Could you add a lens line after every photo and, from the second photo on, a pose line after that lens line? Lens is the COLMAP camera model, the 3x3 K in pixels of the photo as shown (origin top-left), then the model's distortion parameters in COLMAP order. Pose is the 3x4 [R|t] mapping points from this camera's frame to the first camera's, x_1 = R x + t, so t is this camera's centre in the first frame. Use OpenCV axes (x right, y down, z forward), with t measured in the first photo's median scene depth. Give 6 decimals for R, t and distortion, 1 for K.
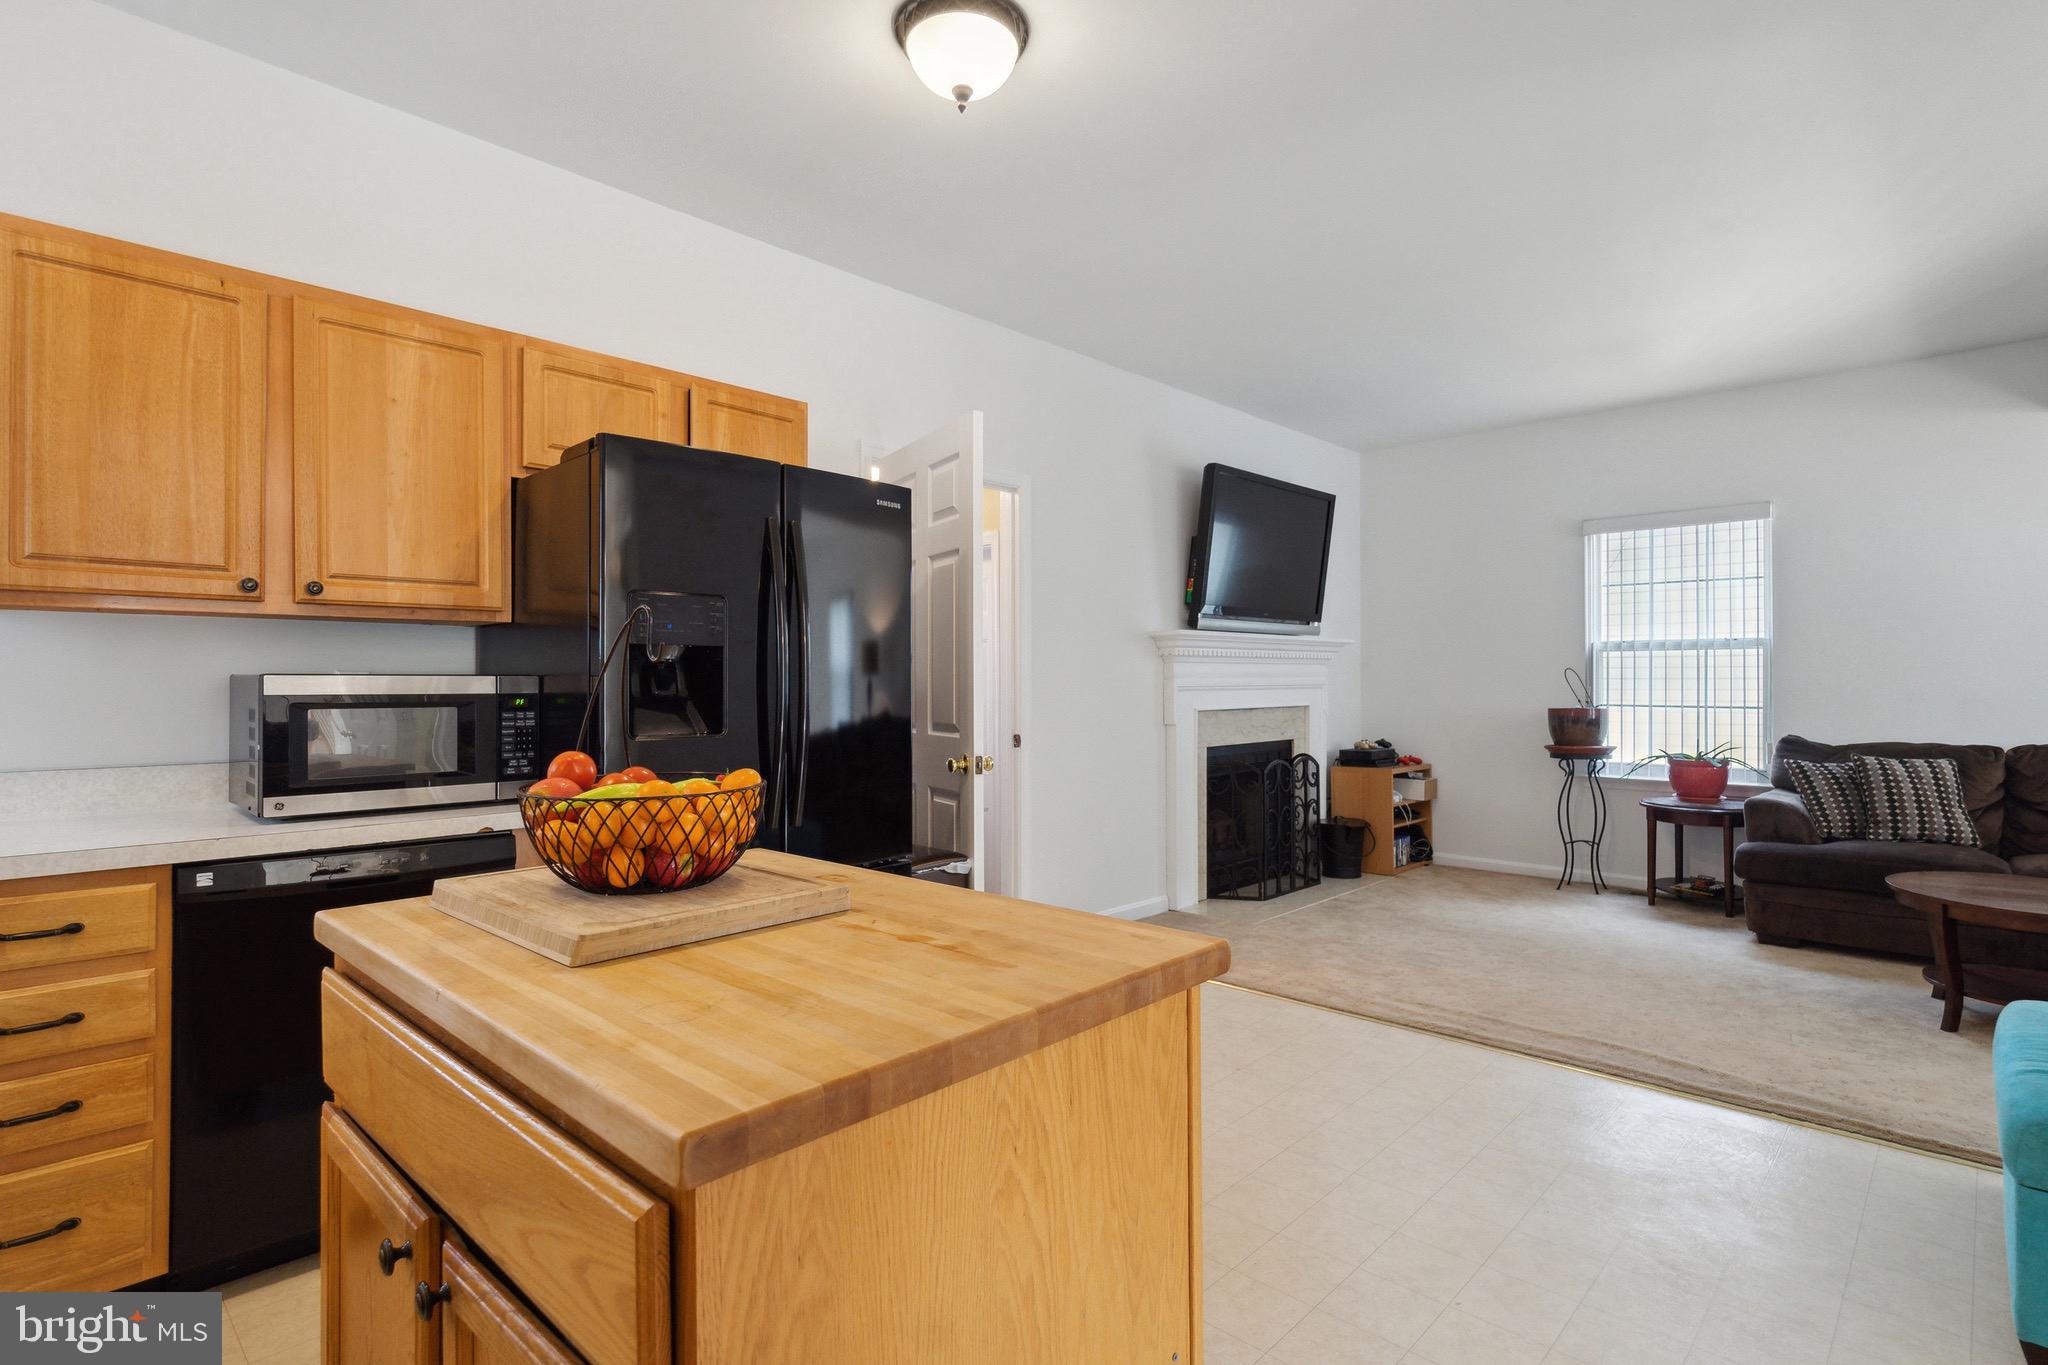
lens RADIAL K [[1005.2, 0, 1024.0], [0, 1005.2, 682.5], [0, 0, 1]] dist [-0.002496, -0.000716]
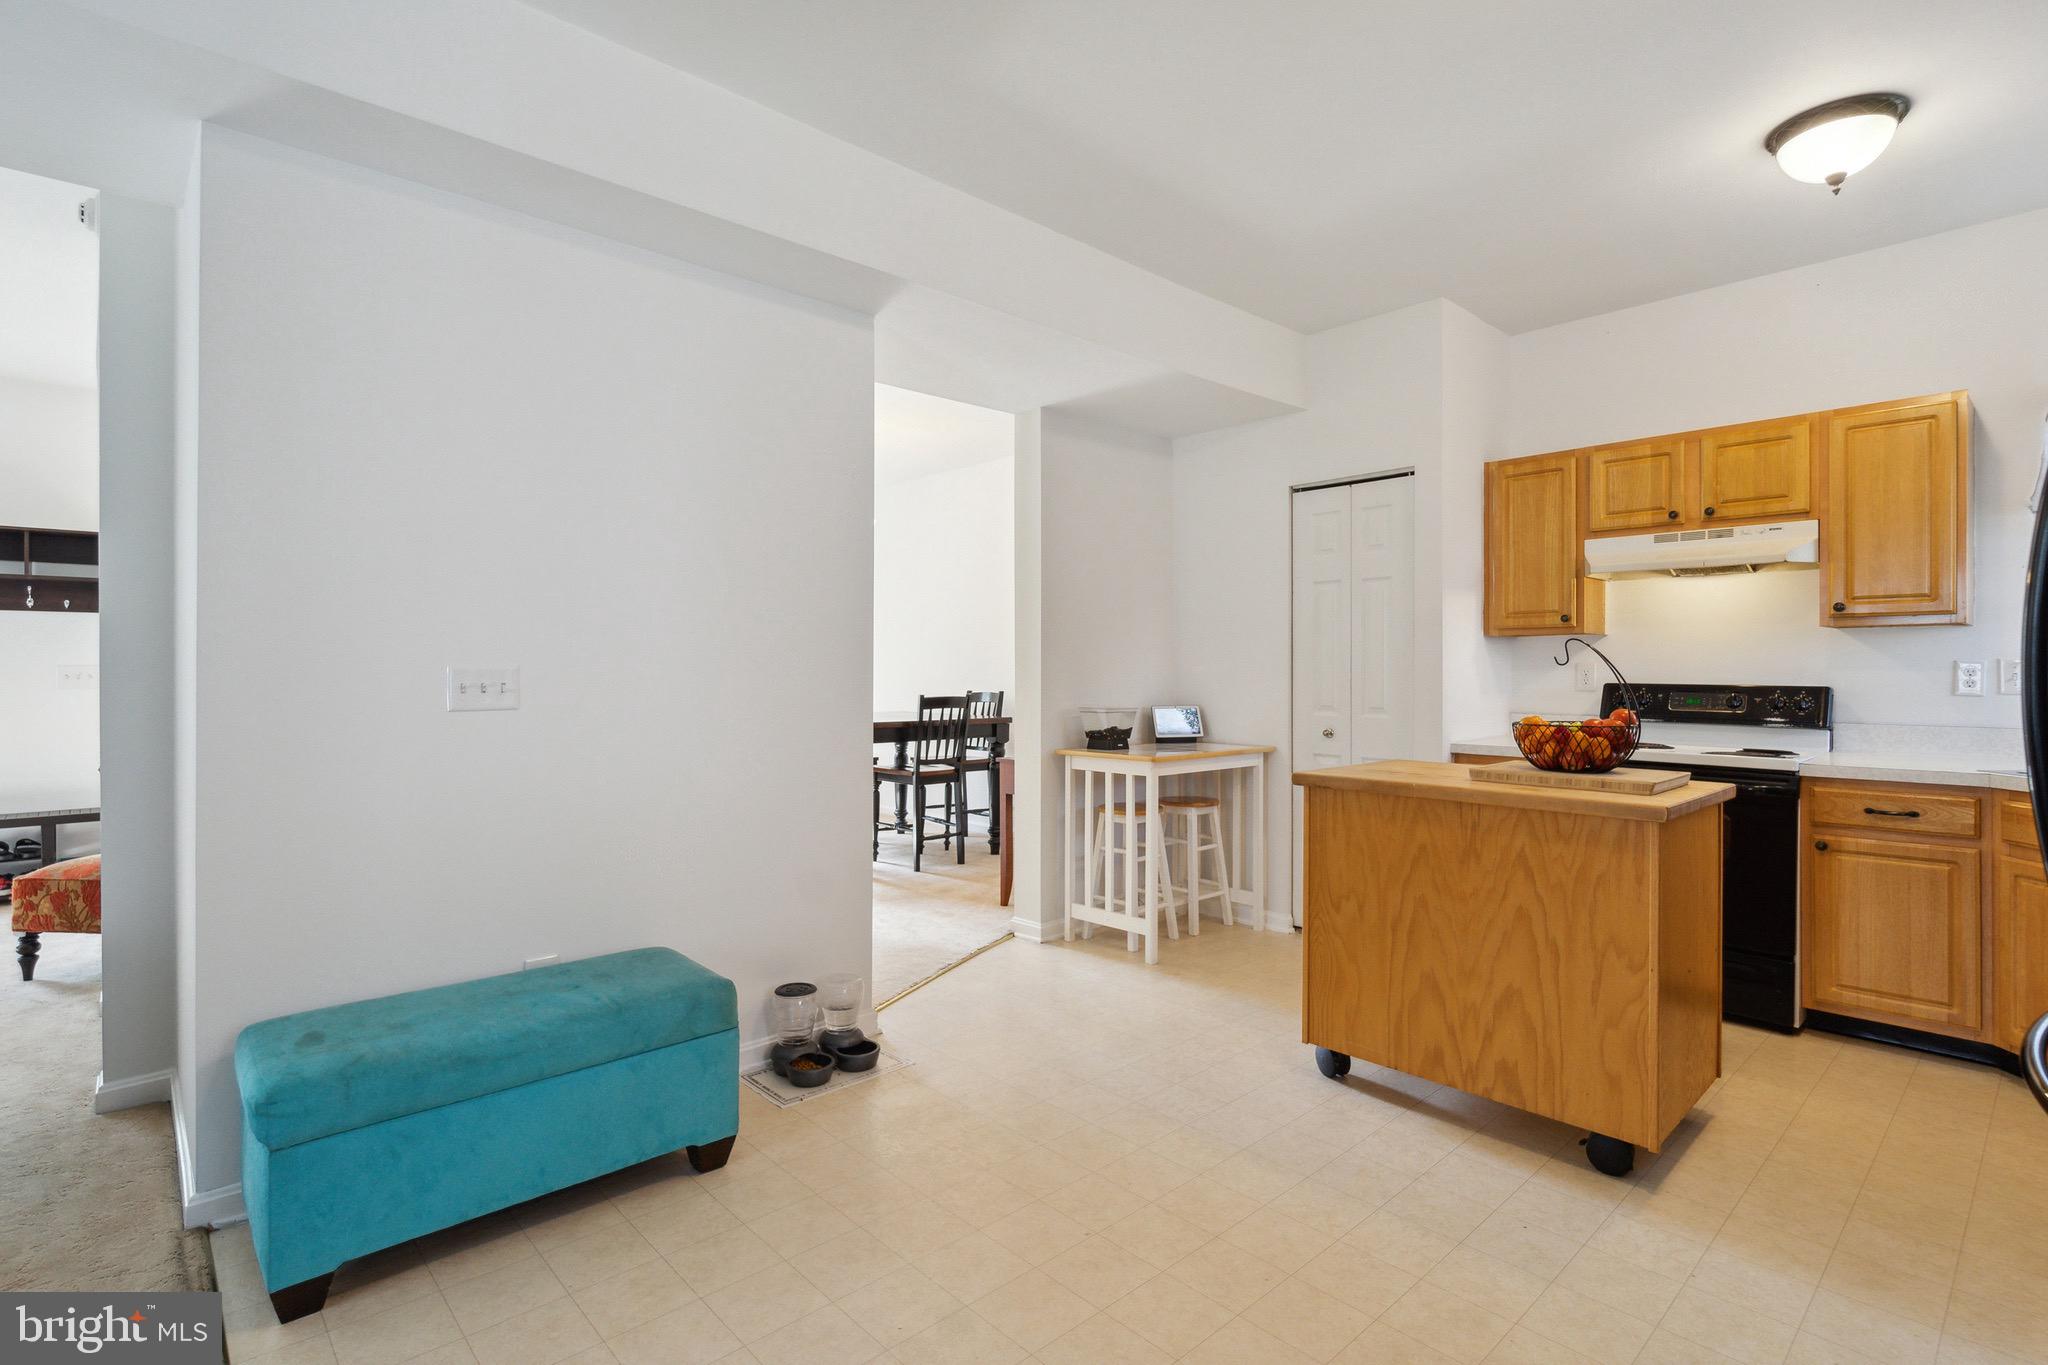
lens RADIAL K [[977.8, 0, 1024.0], [0, 977.8, 682.5], [0, 0, 1]] dist [-0.000607, -0.000234]
pose [[-0.996820, 0.004947, 0.079535, 0.143060], [0.005830, 0.999924, 0.010872, -0.004077], [-0.079475, 0.011301, -0.996773, 0.746406]]
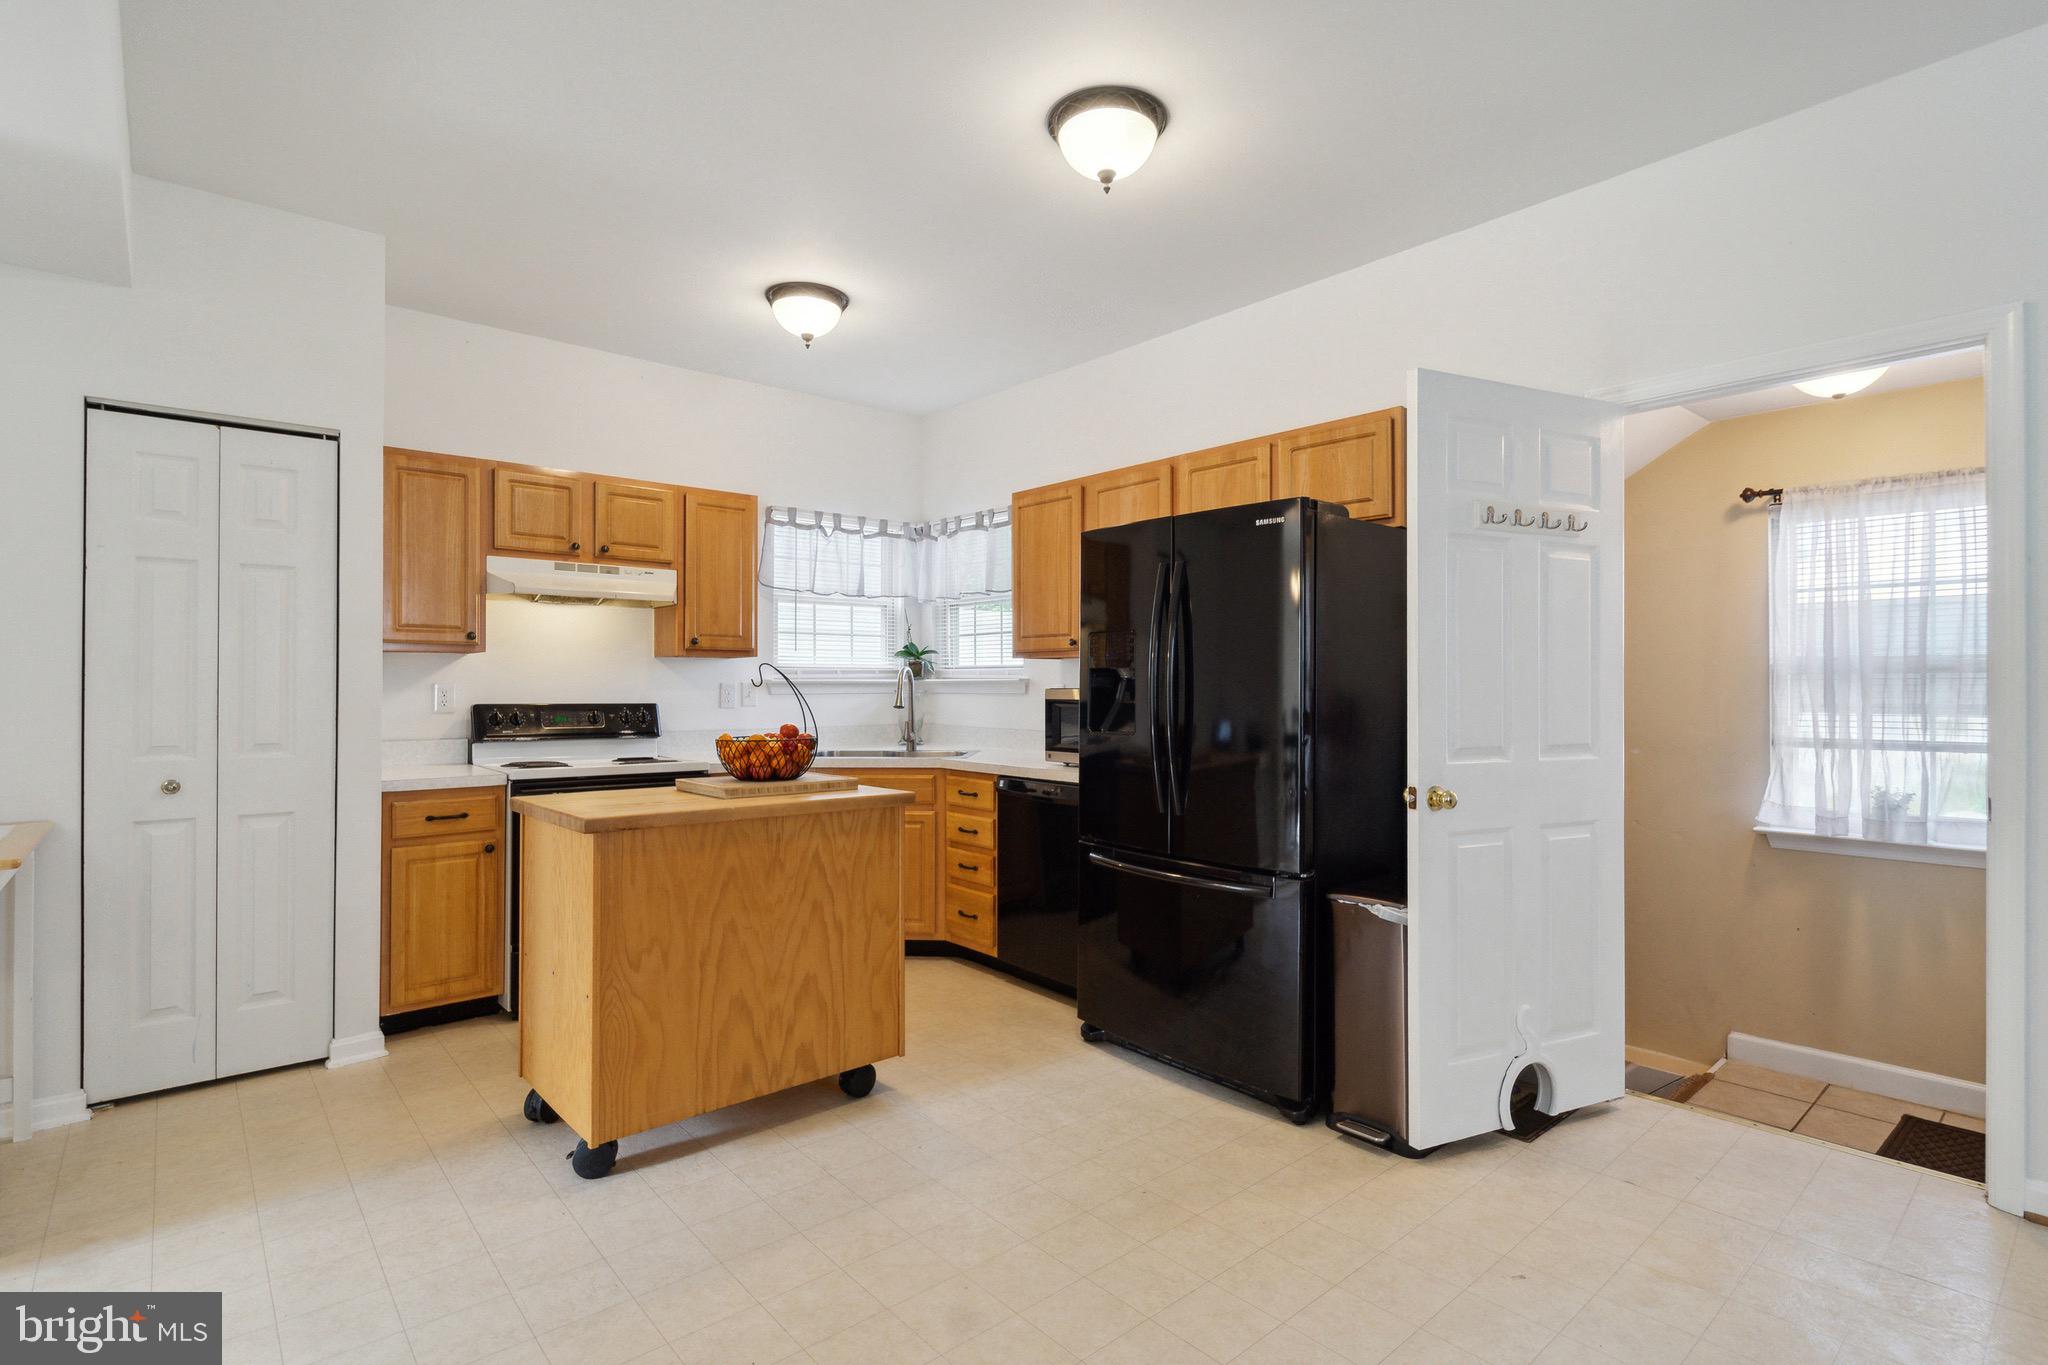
lens RADIAL K [[1005.2, 0, 1024.0], [0, 1005.2, 682.5], [0, 0, 1]] dist [-0.002496, -0.000716]
pose [[-0.098818, 0.002180, -0.995103, 0.465248], [0.003338, 0.999993, 0.001859, -0.009017], [0.995100, -0.003138, -0.098824, 0.437490]]
